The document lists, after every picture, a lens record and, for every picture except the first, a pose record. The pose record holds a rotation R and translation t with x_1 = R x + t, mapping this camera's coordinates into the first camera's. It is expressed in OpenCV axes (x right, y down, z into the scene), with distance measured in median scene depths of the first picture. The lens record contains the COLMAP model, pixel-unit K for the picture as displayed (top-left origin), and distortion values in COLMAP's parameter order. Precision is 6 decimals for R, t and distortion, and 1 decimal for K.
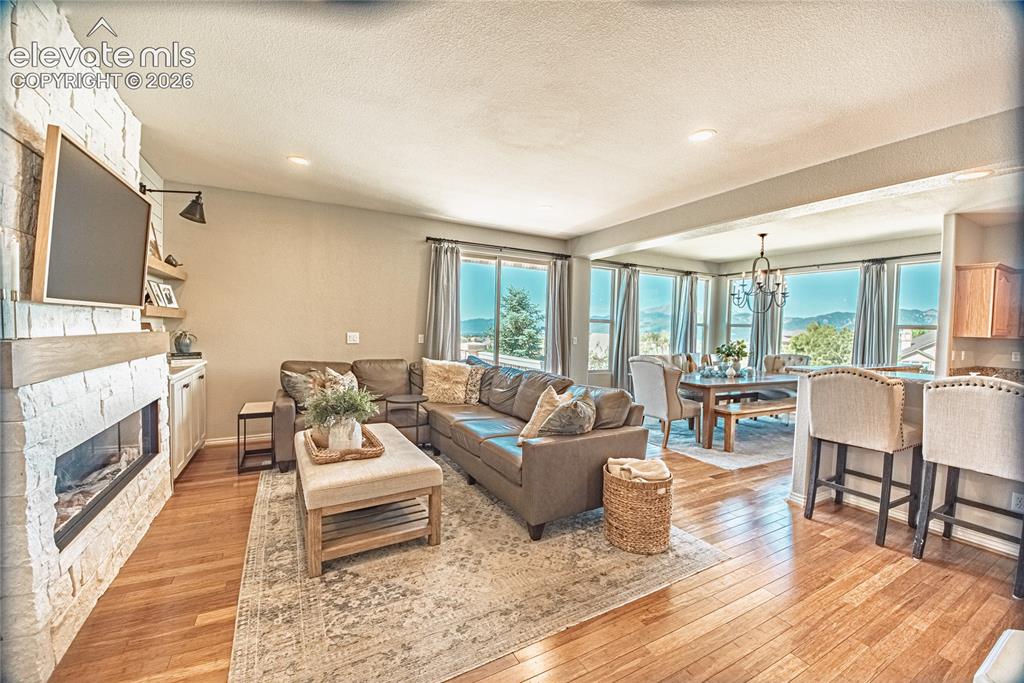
lens RADIAL K [[417.4, 0, 504.5], [0, 417.4, 344.6], [0, 0, 1]] dist [0.001048, -0.001909]
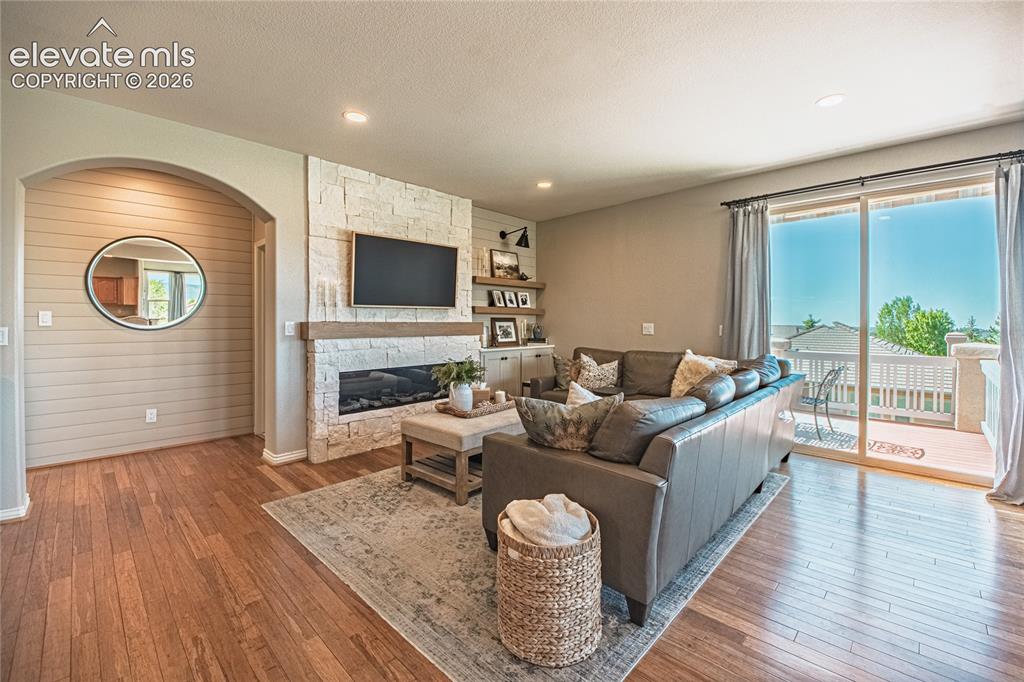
lens RADIAL K [[417.4, 0, 503.2], [0, 417.4, 328.5], [0, 0, 1]] dist [0.001048, -0.001909]
pose [[0.292527, -0.003334, -0.956252, 0.509688], [-0.030036, 0.999468, -0.012673, 0.006539], [0.955785, 0.032429, 0.292271, 0.409121]]
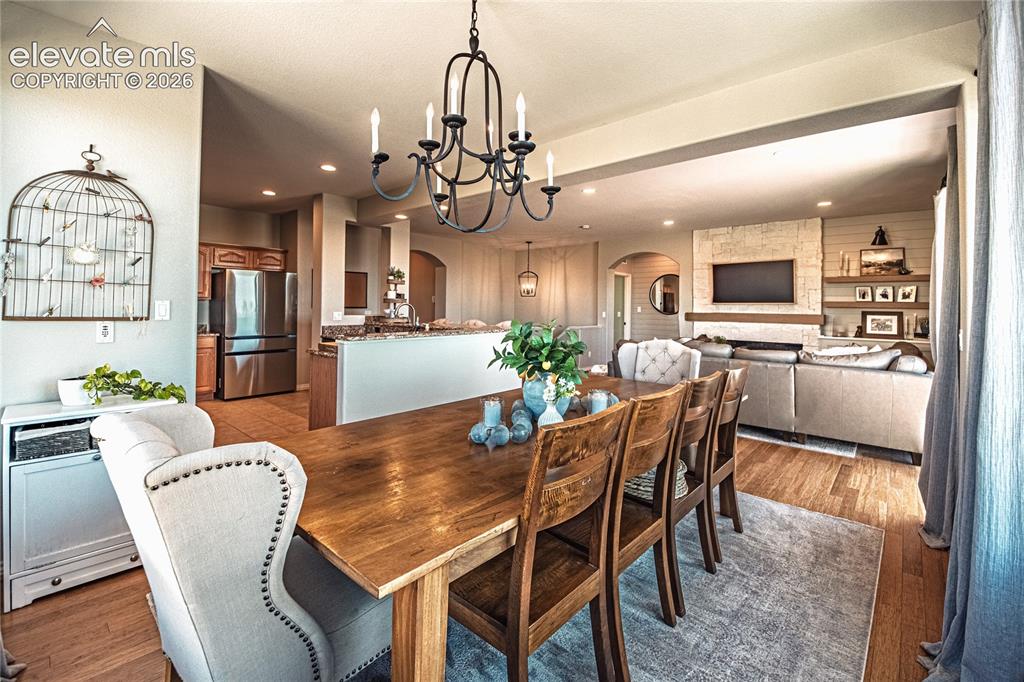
lens RADIAL K [[417.4, 0, 515.6], [0, 417.4, 303.6], [0, 0, 1]] dist [0.001048, -0.001909]
pose [[-0.939675, -0.033632, -0.340412, 0.838149], [-0.043318, 0.998843, 0.020890, -0.042361], [0.339316, 0.034375, -0.940044, 1.573605]]
